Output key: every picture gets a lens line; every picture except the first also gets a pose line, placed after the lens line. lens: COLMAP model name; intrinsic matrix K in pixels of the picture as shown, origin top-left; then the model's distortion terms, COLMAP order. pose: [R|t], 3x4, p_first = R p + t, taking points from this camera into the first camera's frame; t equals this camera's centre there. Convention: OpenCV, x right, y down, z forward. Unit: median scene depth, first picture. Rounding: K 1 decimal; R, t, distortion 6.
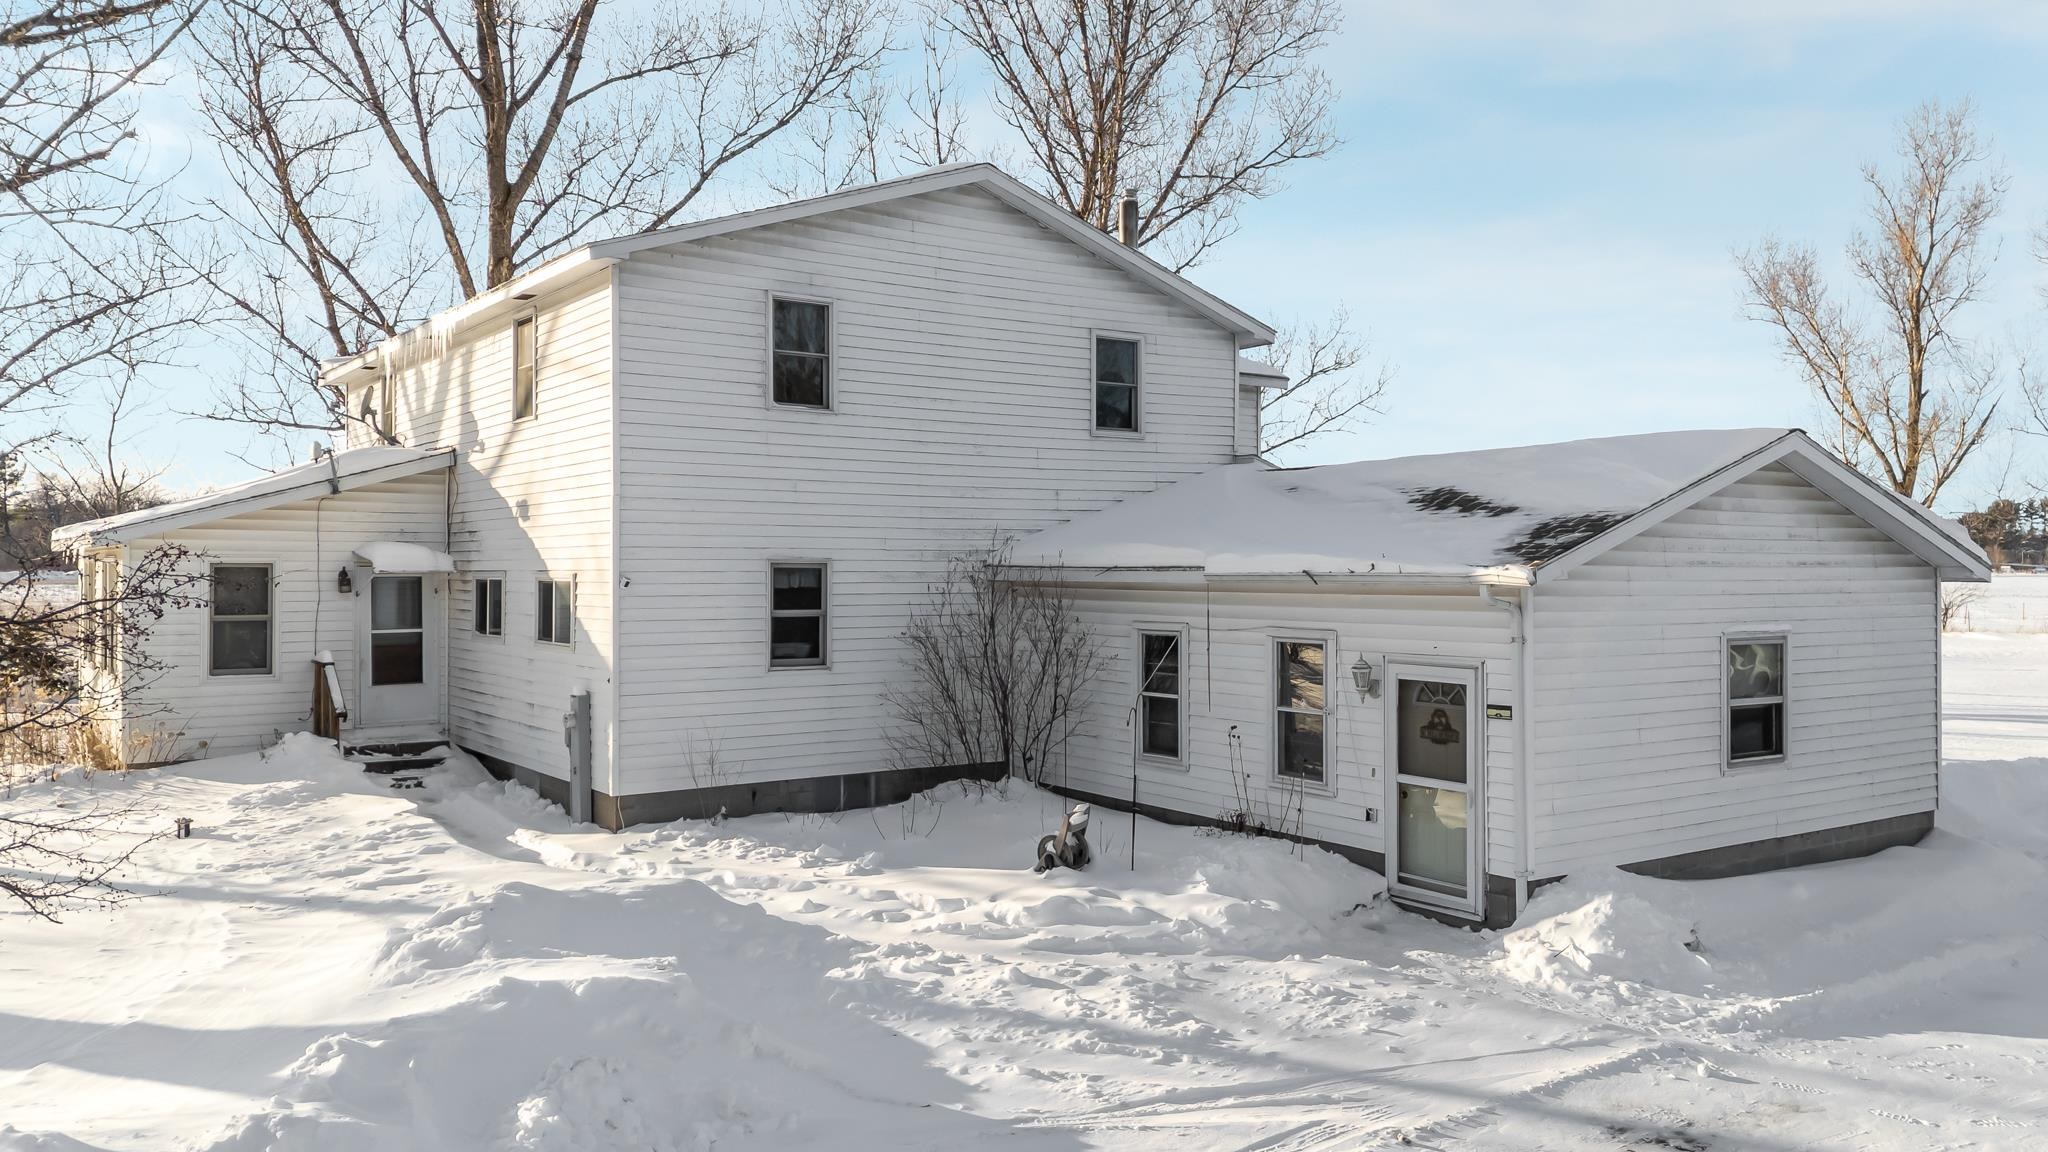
lens RADIAL K [[1499.1, 0, 1027.5], [0, 1499.1, 572.3], [0, 0, 1]] dist [0.068835, -0.016026]
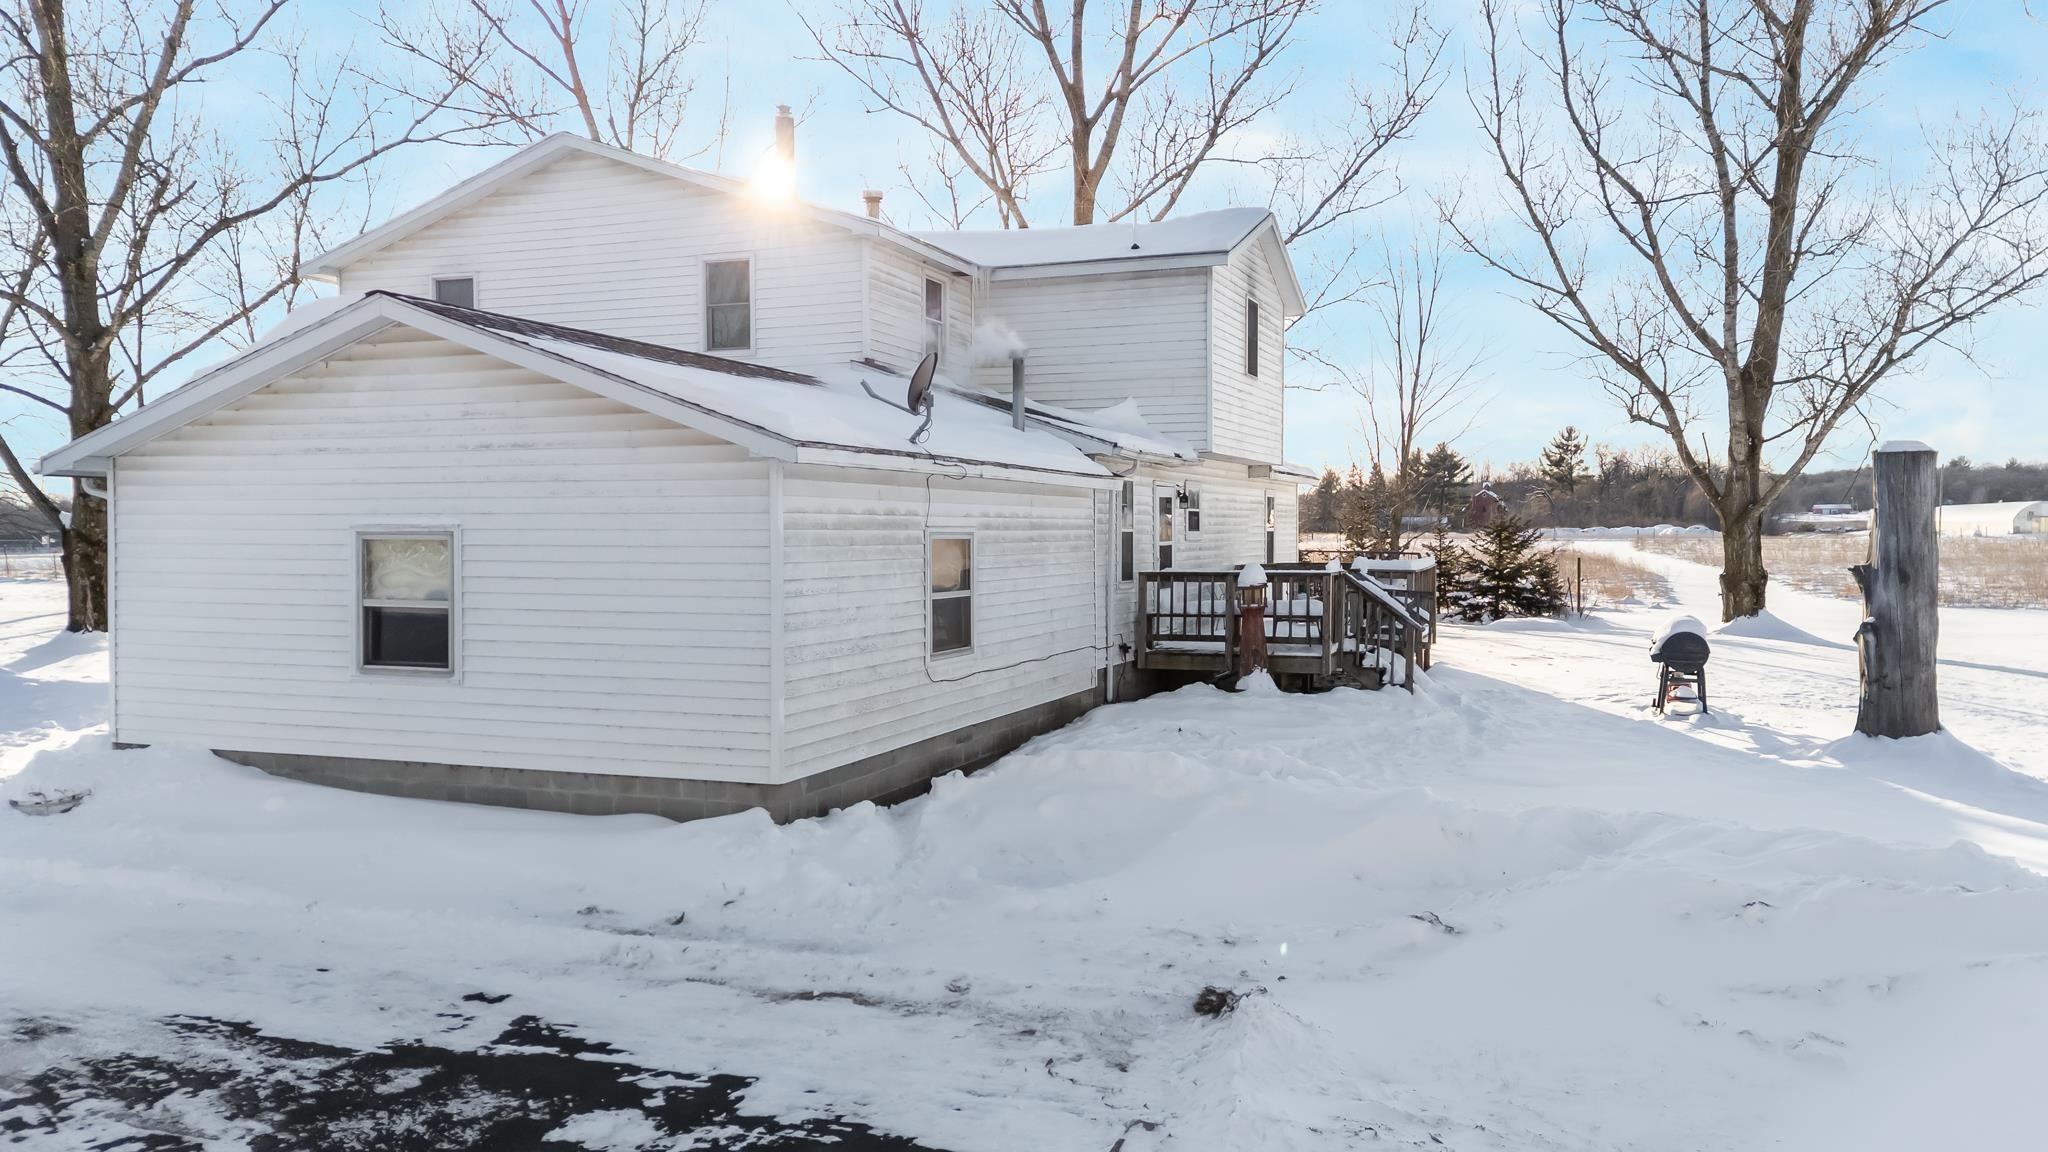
lens RADIAL K [[1499.1, 0, 1025.2], [0, 1499.1, 574.0], [0, 0, 1]] dist [0.068835, -0.016026]
pose [[0.542745, 0.022441, -0.839598, 1.379472], [0.000497, 0.999634, 0.027039, 0.042361], [0.839898, -0.015093, 0.542535, 0.802923]]
